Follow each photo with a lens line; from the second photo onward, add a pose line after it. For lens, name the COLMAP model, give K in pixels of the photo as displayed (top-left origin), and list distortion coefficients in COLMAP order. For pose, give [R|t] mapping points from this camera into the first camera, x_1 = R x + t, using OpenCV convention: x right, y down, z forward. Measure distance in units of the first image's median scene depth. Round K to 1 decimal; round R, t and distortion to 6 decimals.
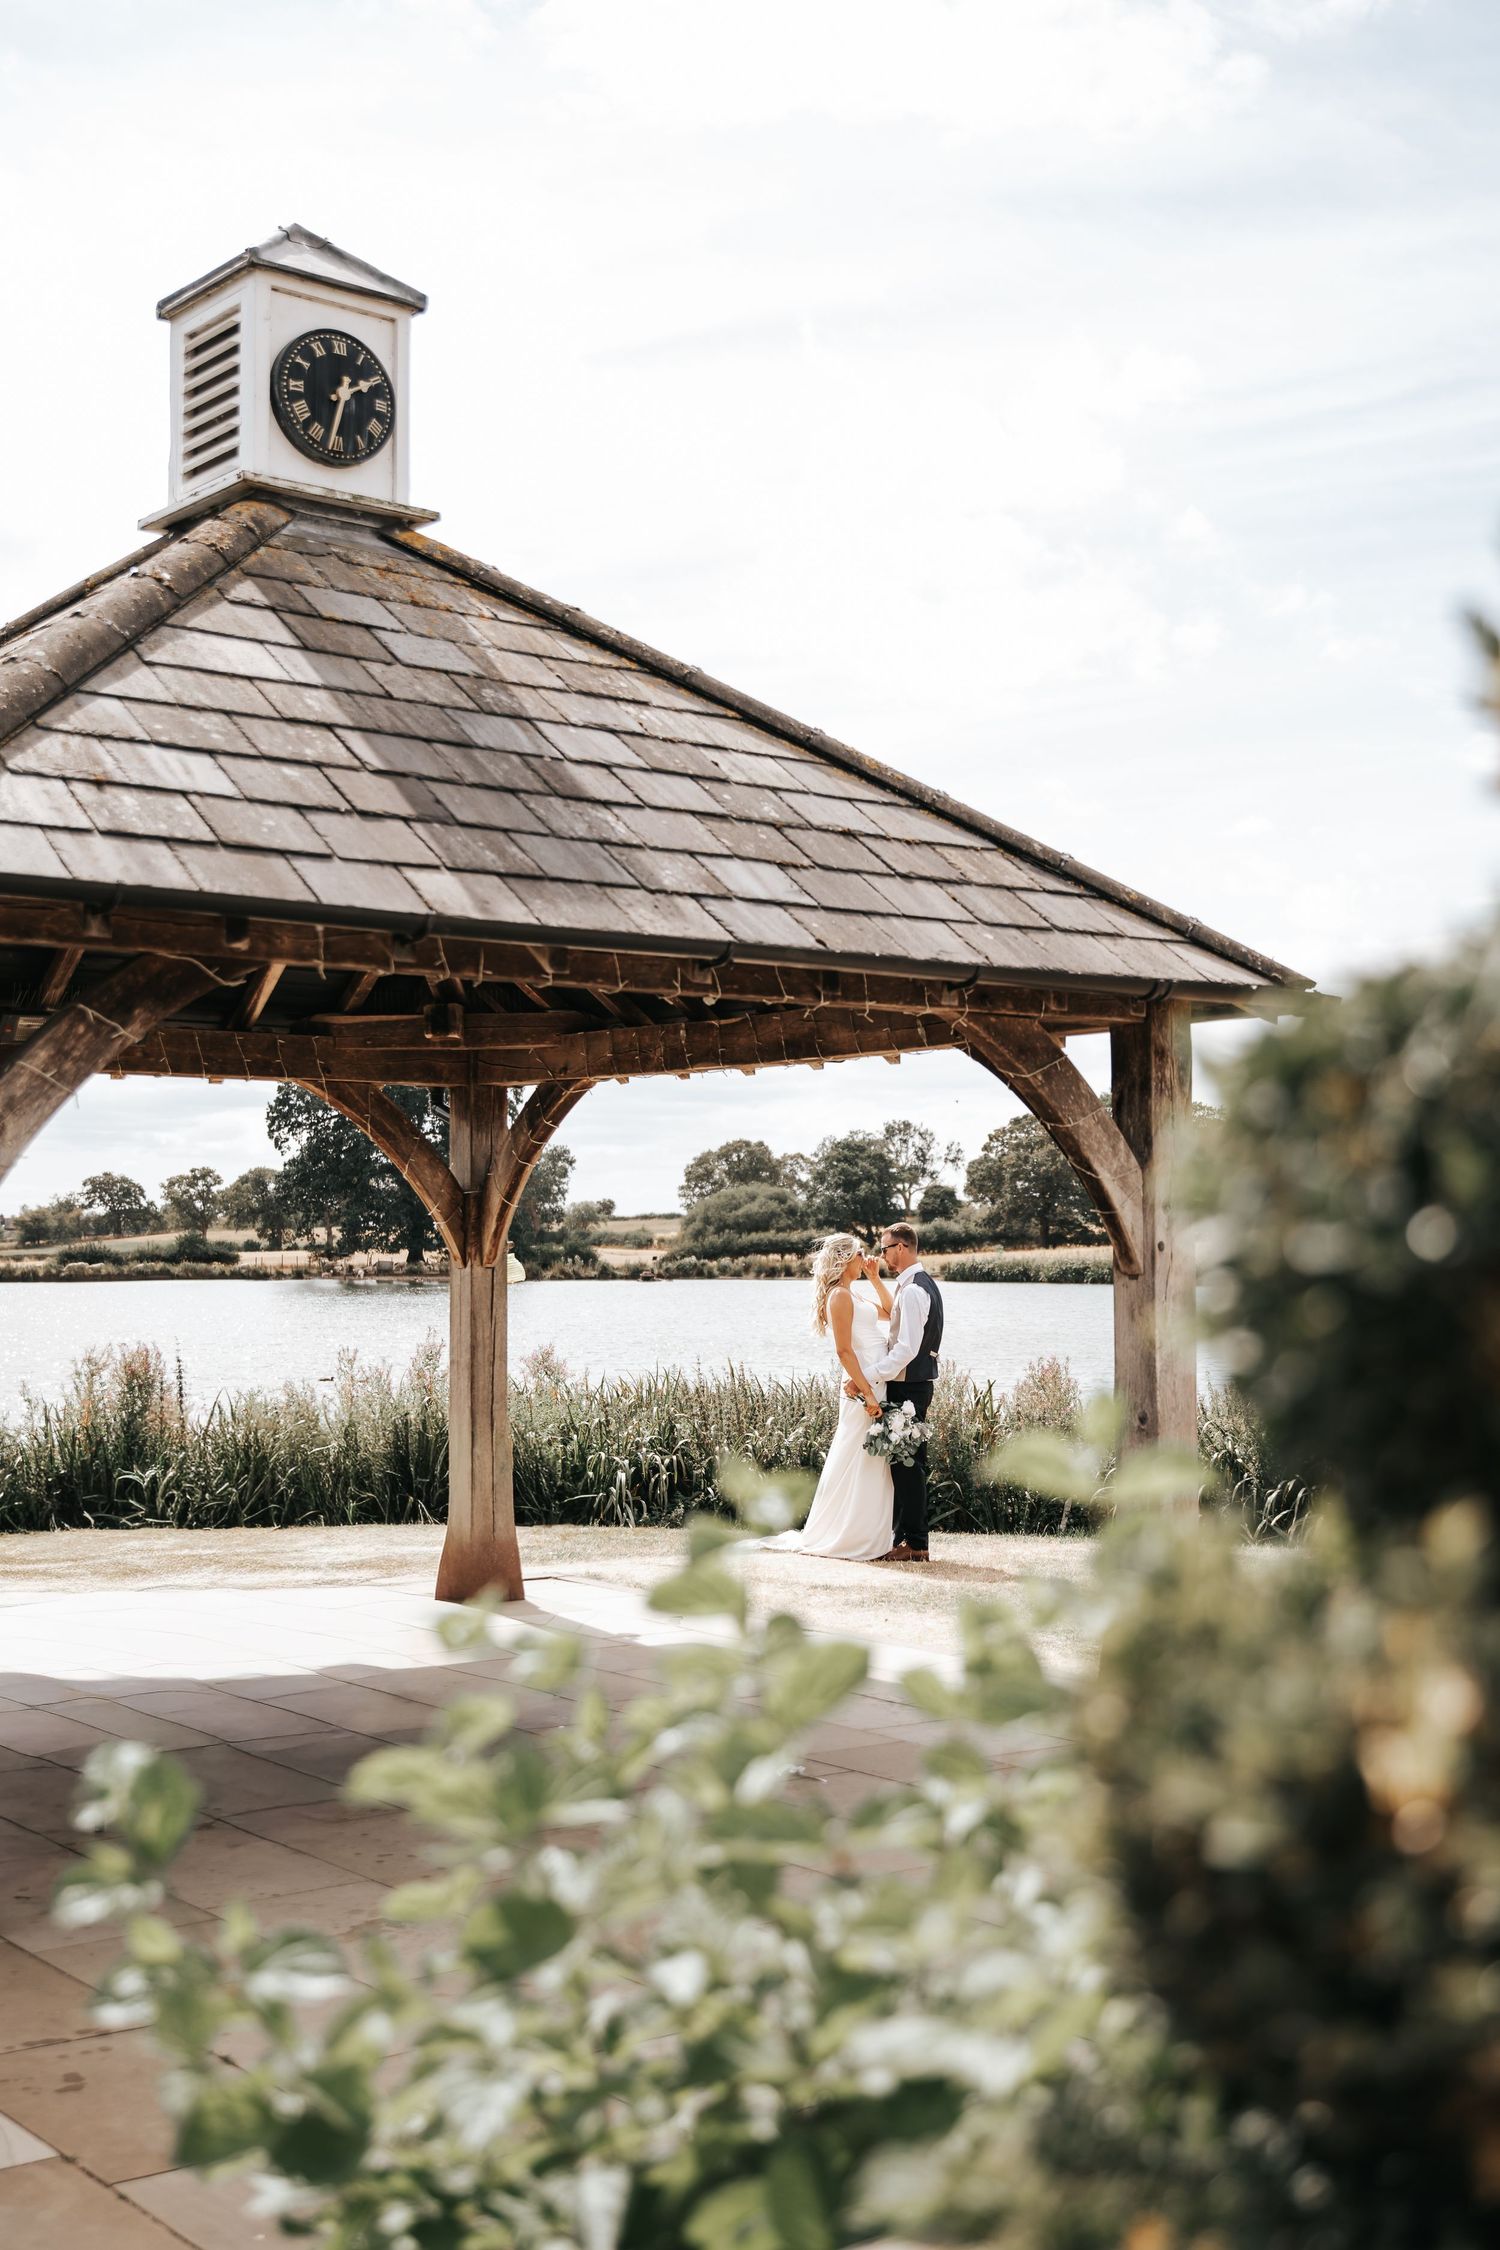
lens RADIAL K [[2568.2, 0, 750.0], [0, 2568.2, 1125.0], [0, 0, 1]] dist [-0.007704, 0.019241]
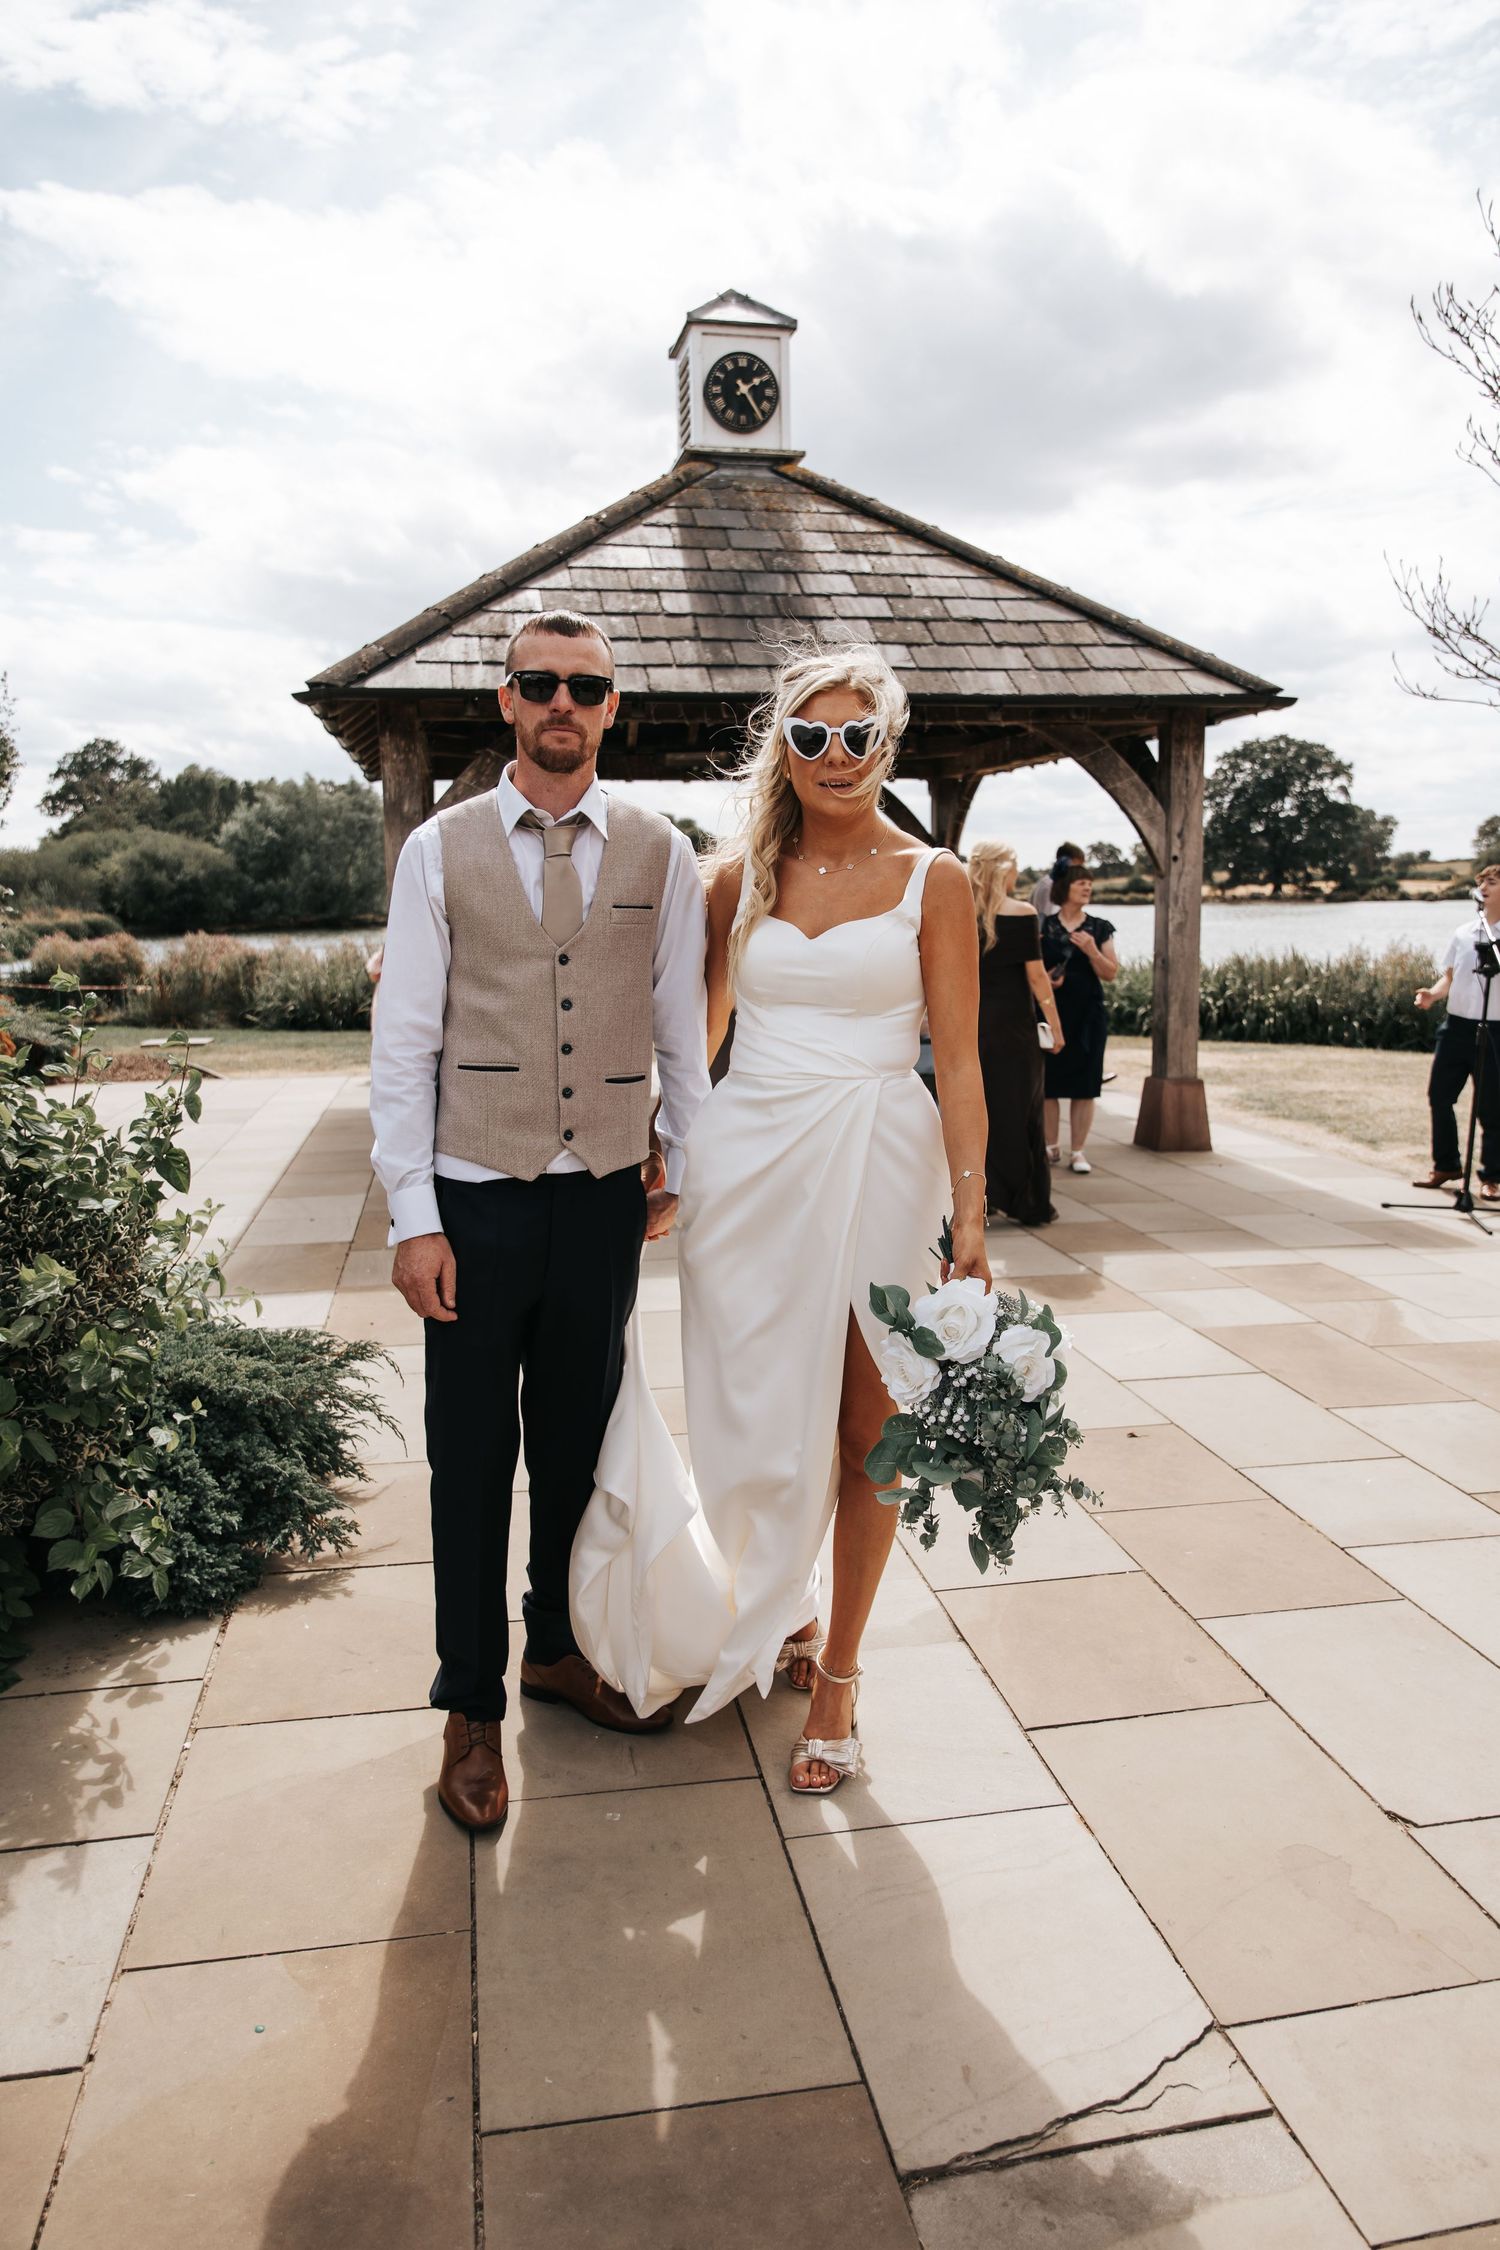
lens RADIAL K [[1507.1, 0, 750.0], [0, 1507.1, 1125.0], [0, 0, 1]] dist [0.004685, 0.000422]
pose [[0.894398, 0.055607, -0.443802, 0.345107], [0.036026, 0.980061, 0.195403, 0.014740], [0.445819, -0.190756, 0.874561, -0.024825]]
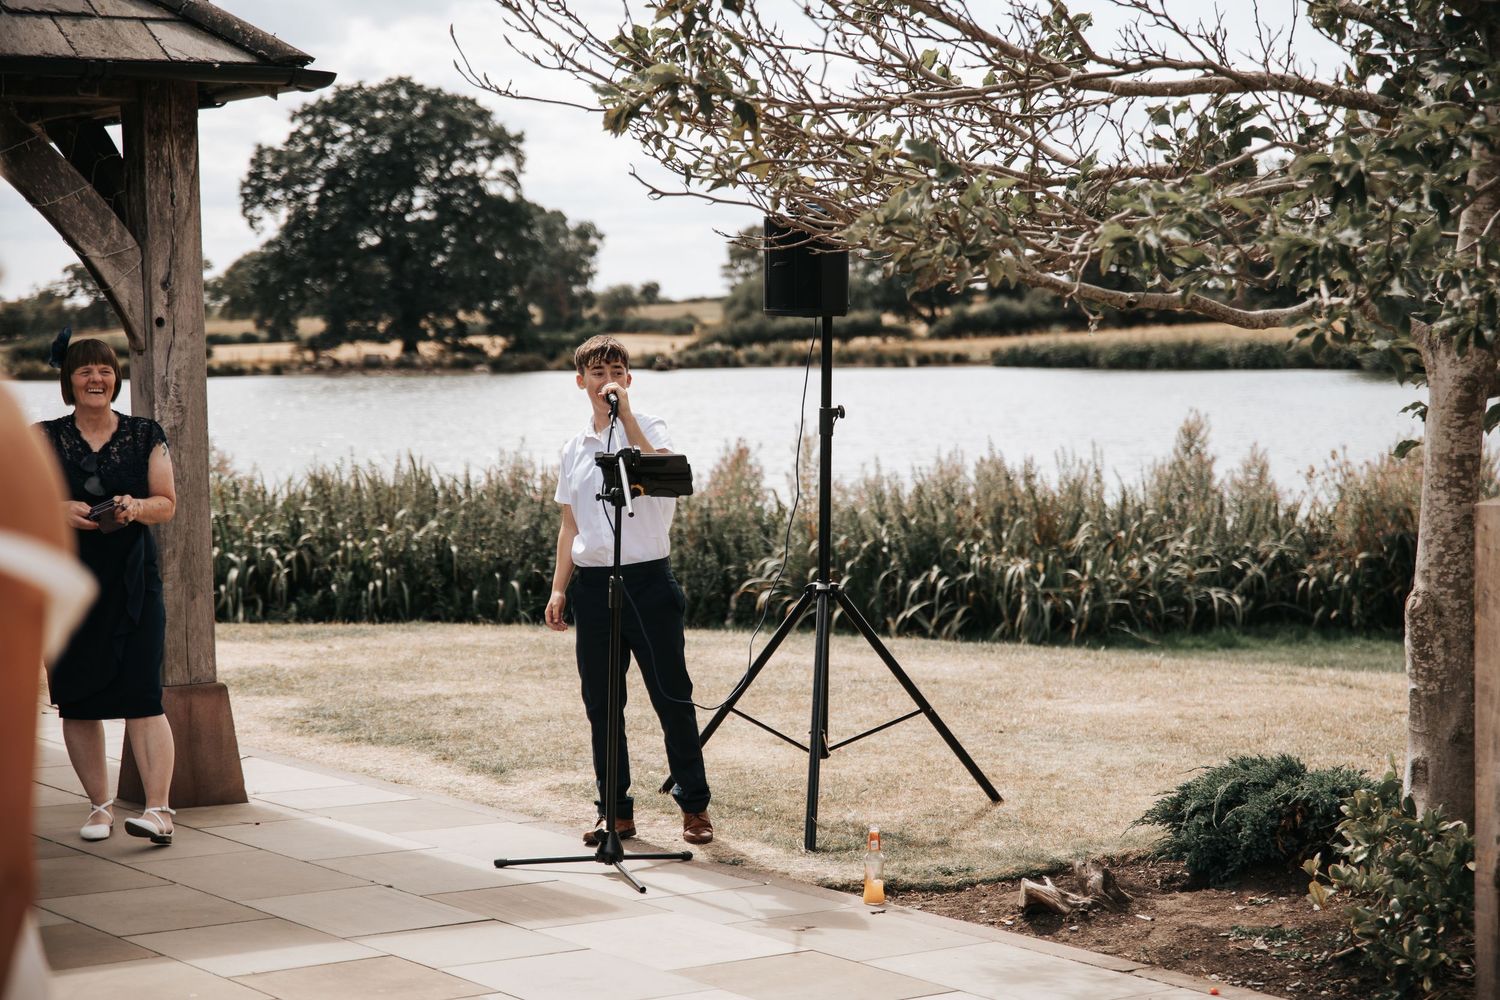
lens RADIAL K [[2871.9, 0, 750.0], [0, 2871.9, 500.0], [0, 0, 1]] dist [0.034346, -0.120169]
pose [[0.999814, -0.013223, -0.014042, 0.394008], [0.014632, 0.994312, 0.105498, 0.000409], [0.012567, -0.105684, 0.994320, -0.140280]]
